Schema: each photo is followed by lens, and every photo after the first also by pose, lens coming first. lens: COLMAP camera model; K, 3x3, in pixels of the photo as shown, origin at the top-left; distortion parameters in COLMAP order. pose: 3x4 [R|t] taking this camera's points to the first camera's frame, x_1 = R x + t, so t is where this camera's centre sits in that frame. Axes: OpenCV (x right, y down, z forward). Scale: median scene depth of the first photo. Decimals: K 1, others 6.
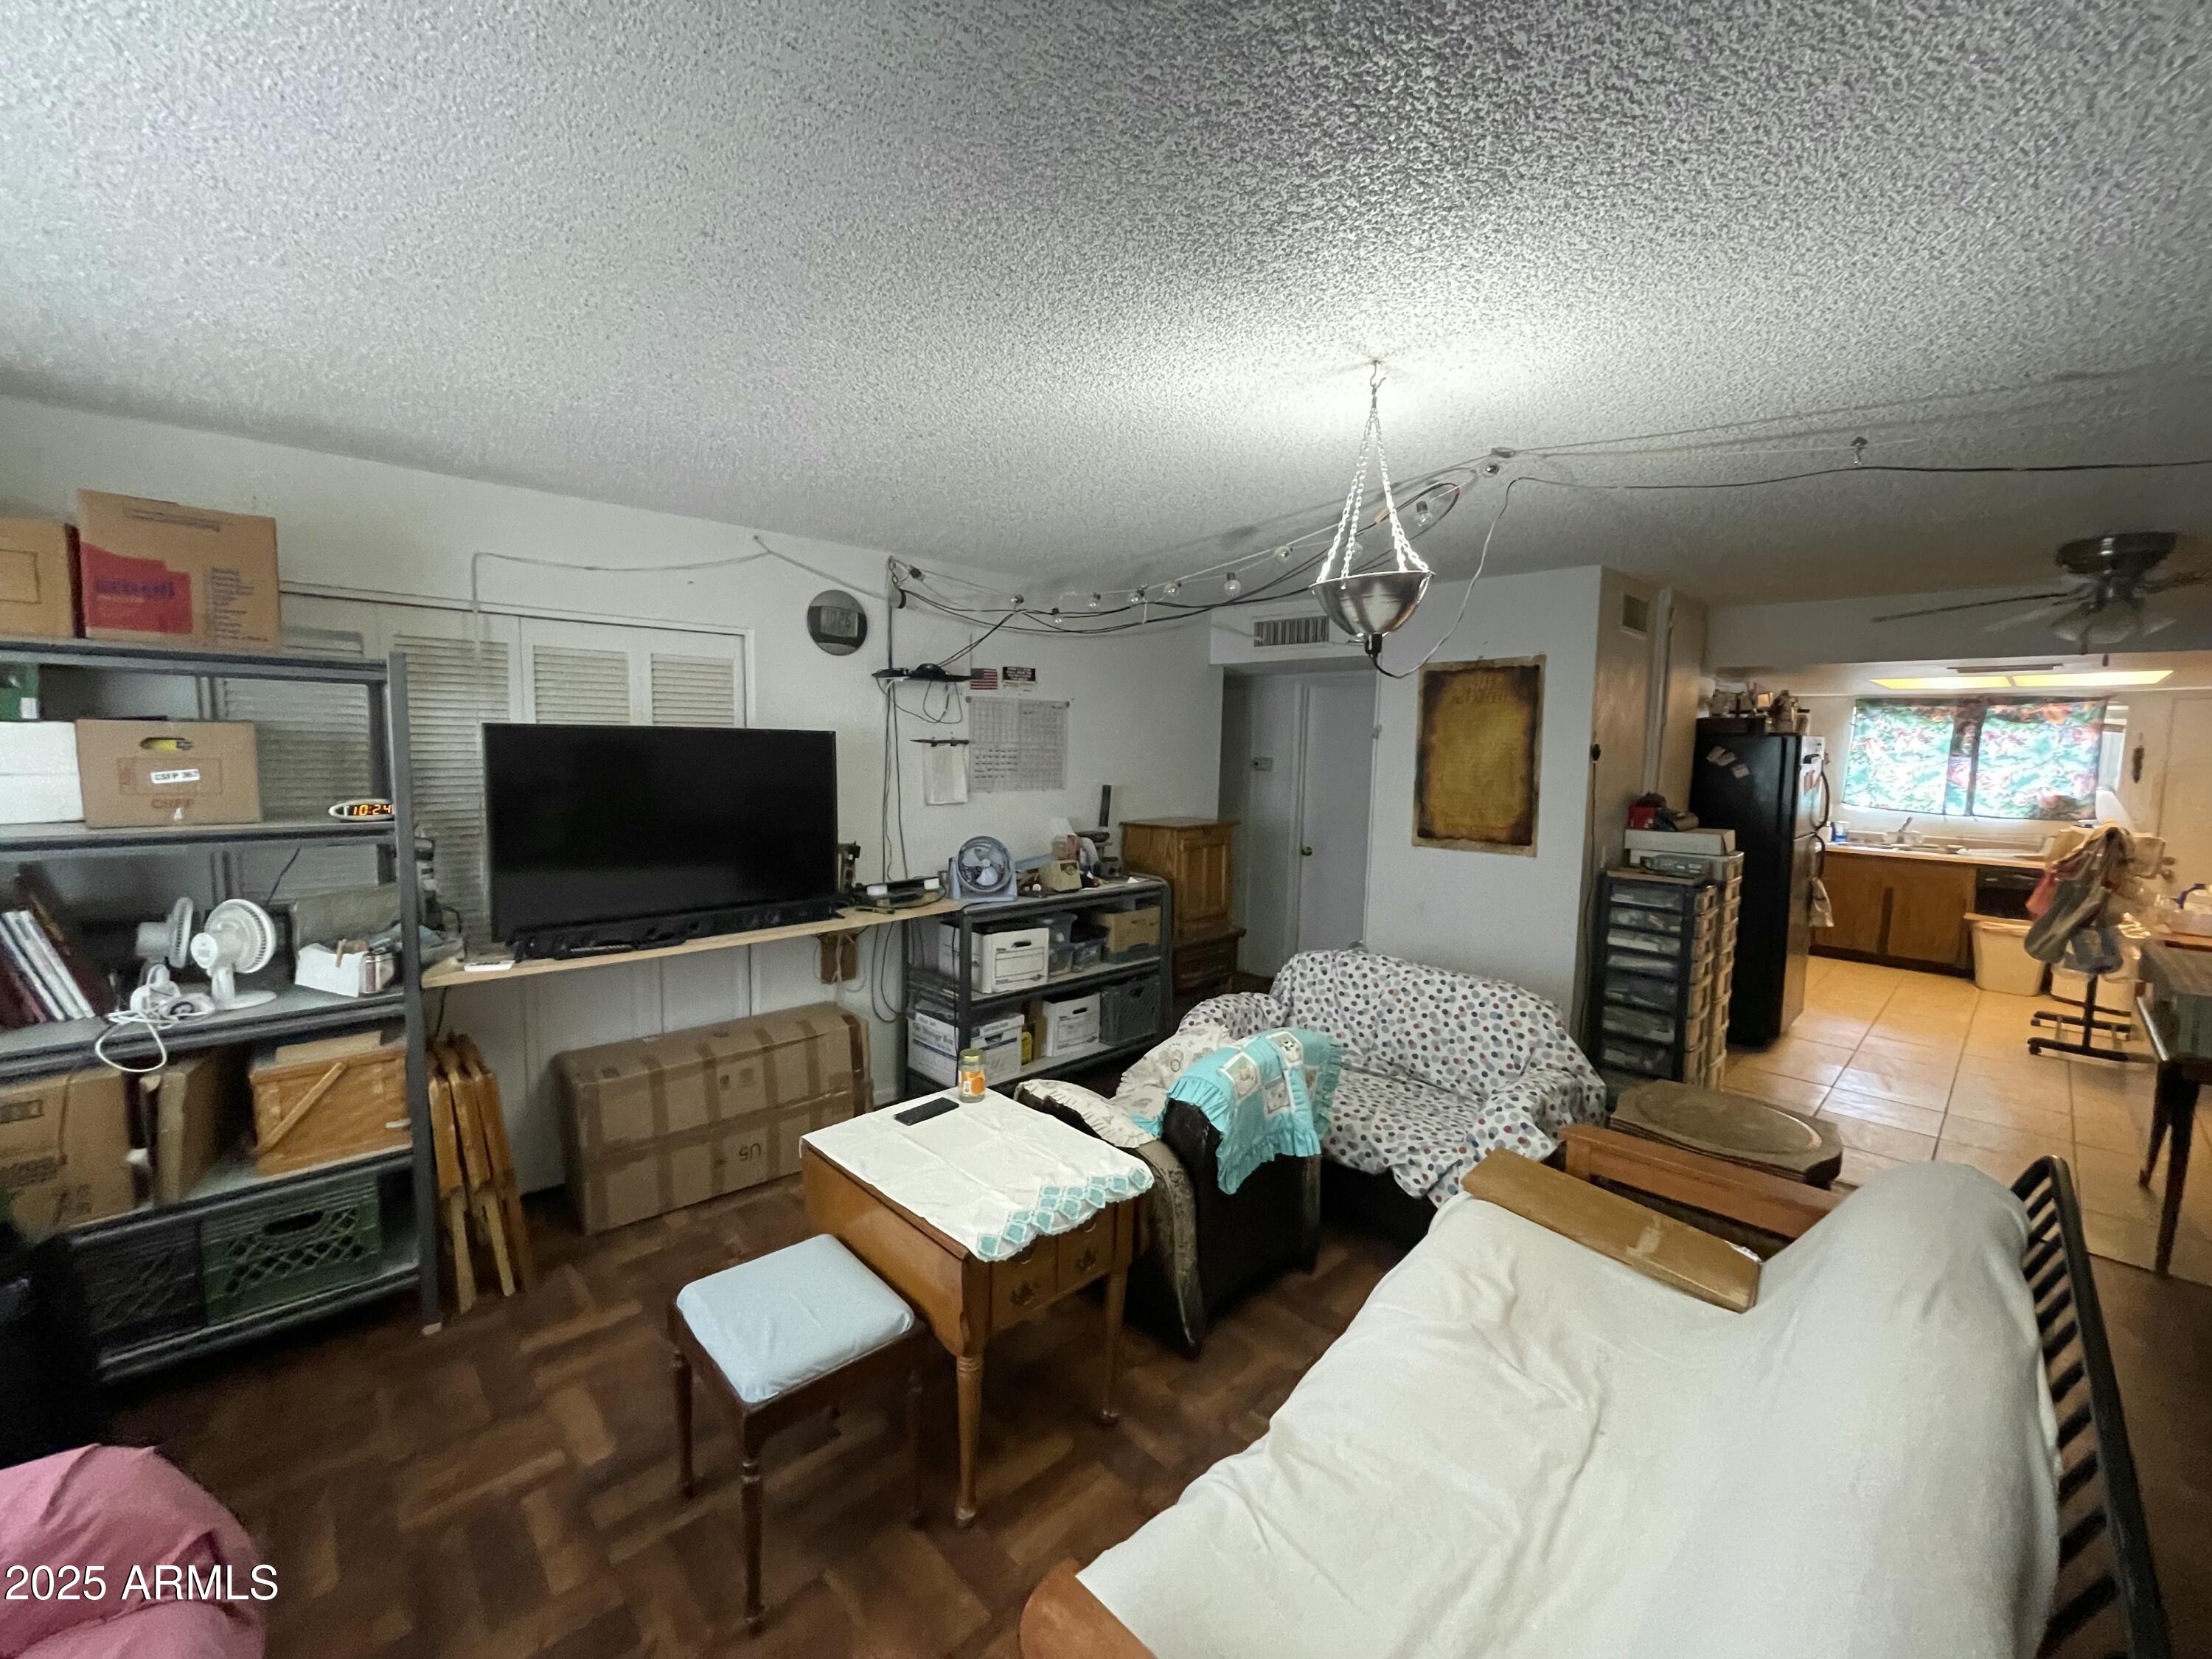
lens RADIAL K [[889.8, 0, 1106.0], [0, 889.8, 829.5], [0, 0, 1]] dist [0.000545, 0.000367]
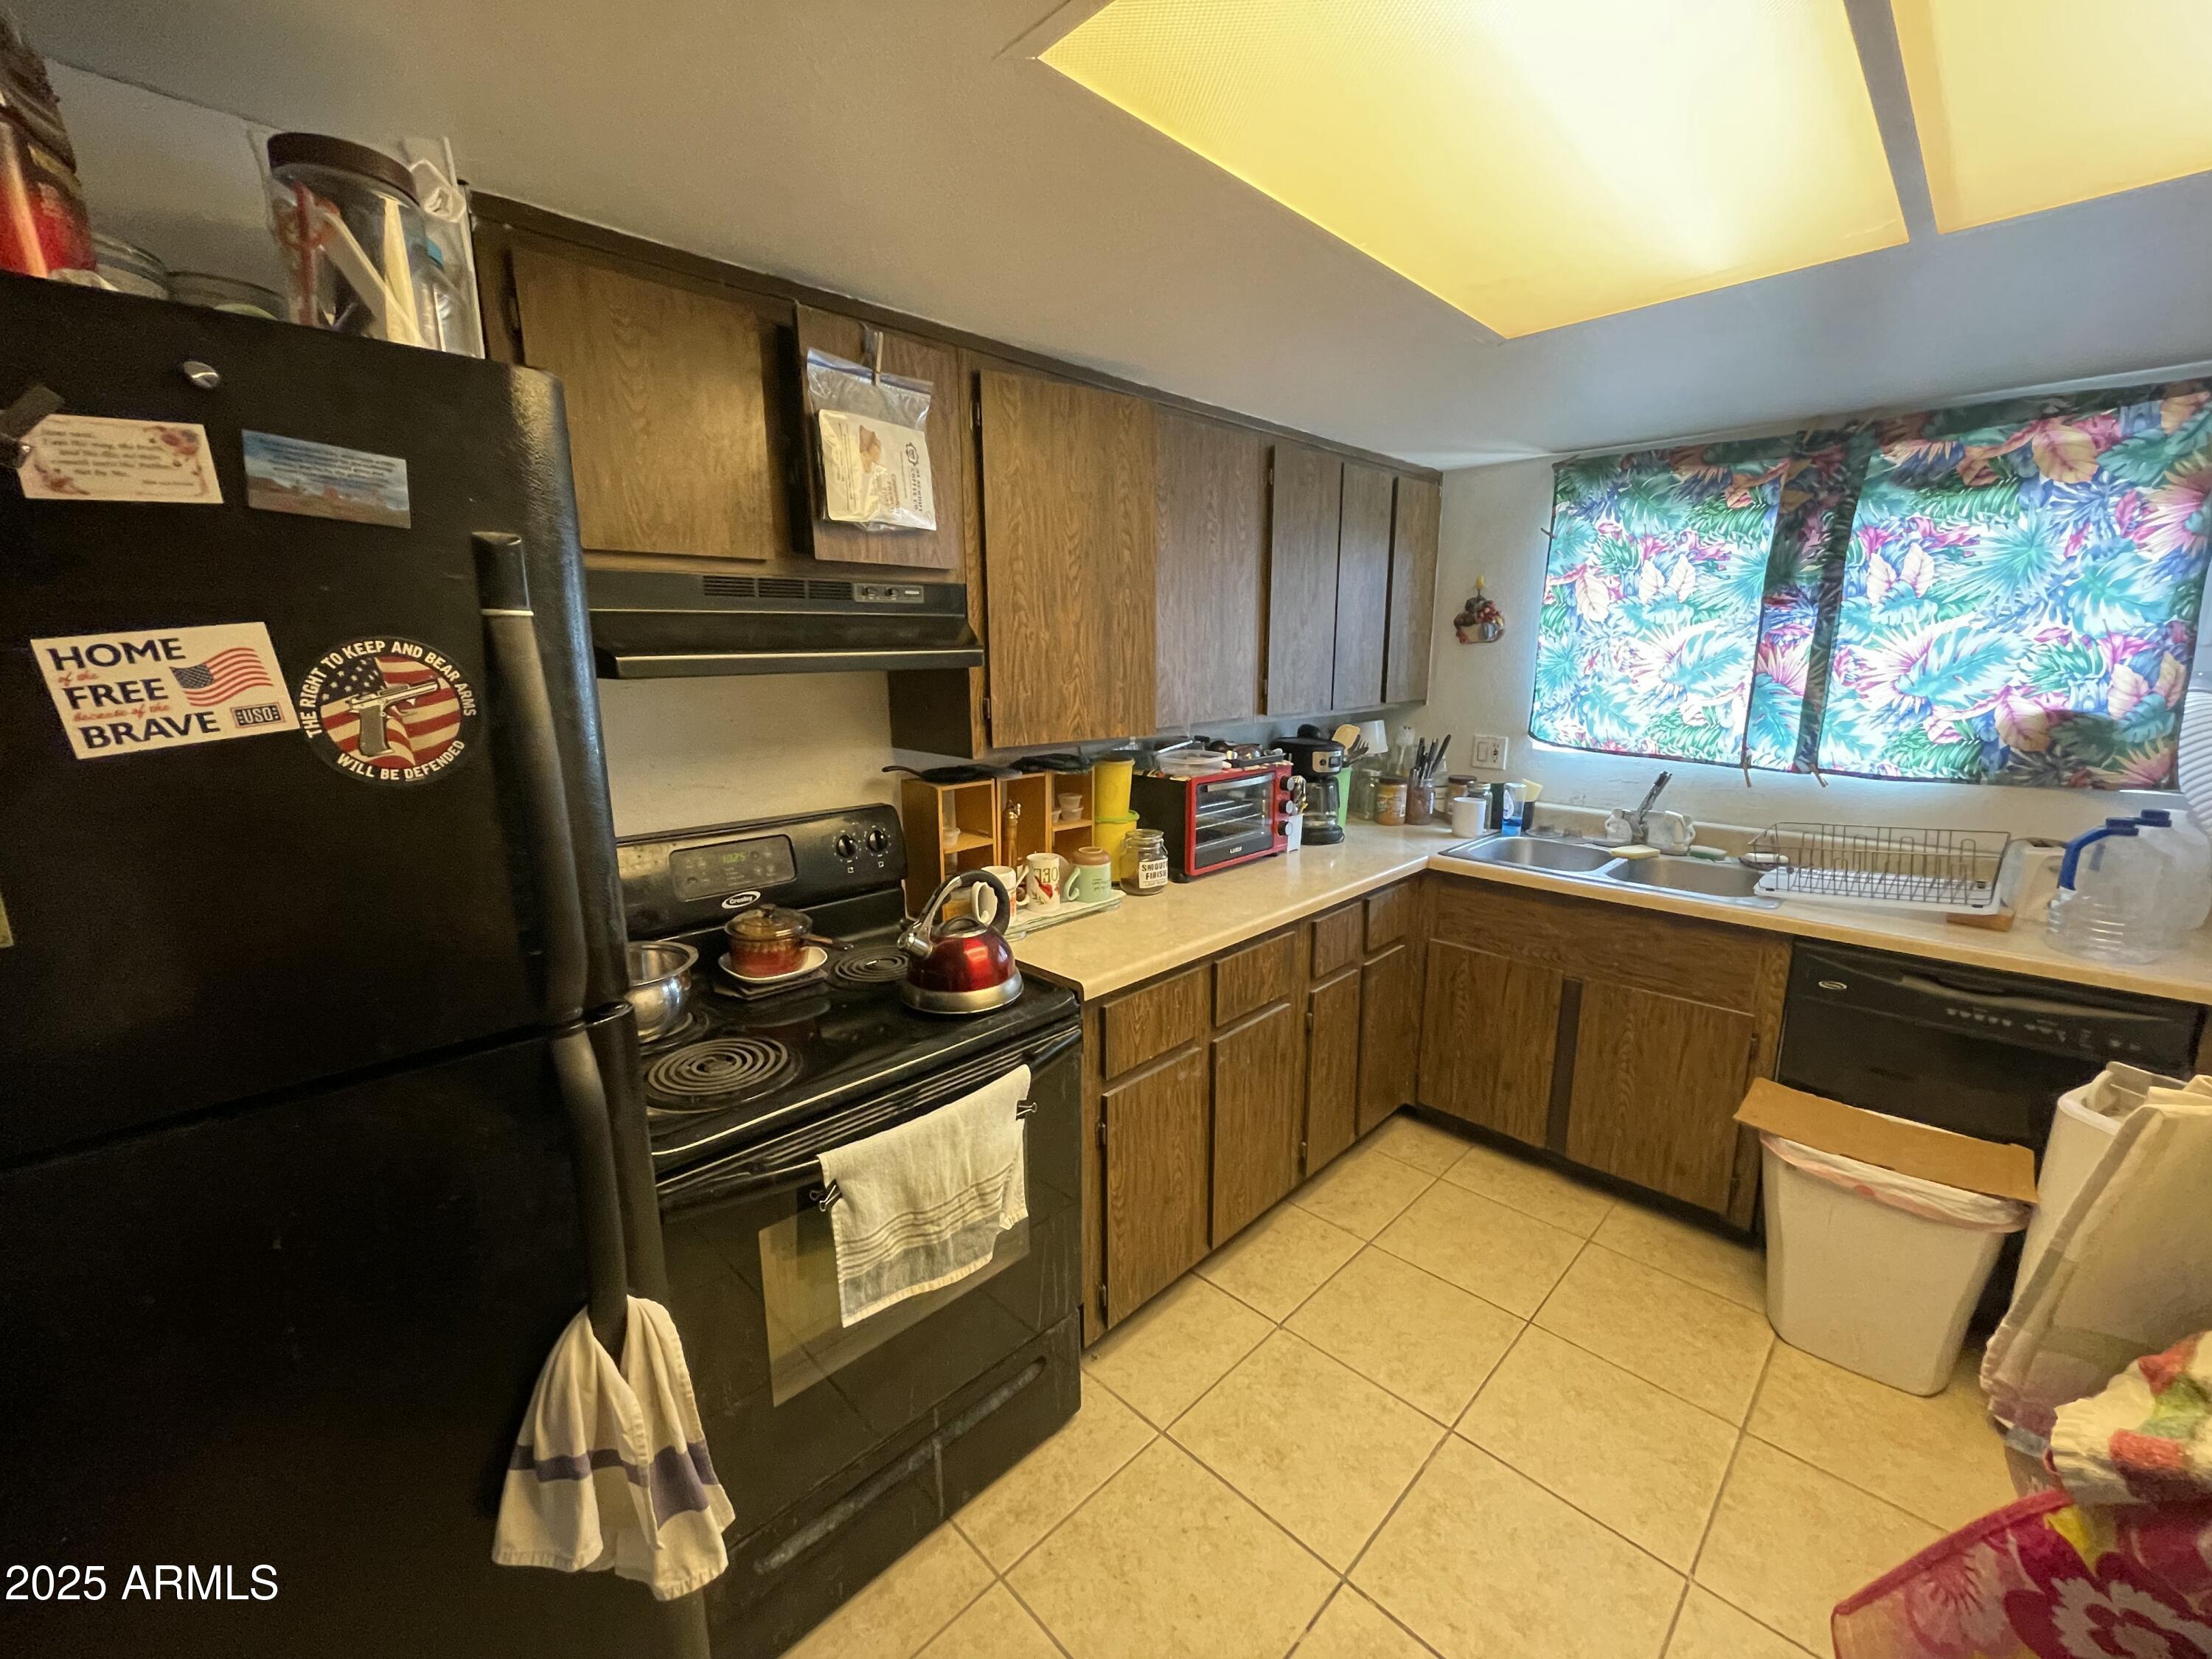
lens RADIAL K [[889.8, 0, 1106.0], [0, 889.8, 829.5], [0, 0, 1]] dist [0.000545, 0.000367]
pose [[0.999286, -0.034985, 0.014291, 0.682150], [0.033335, 0.994147, 0.102767, -0.038454], [-0.017803, -0.102217, 0.994603, 0.646562]]
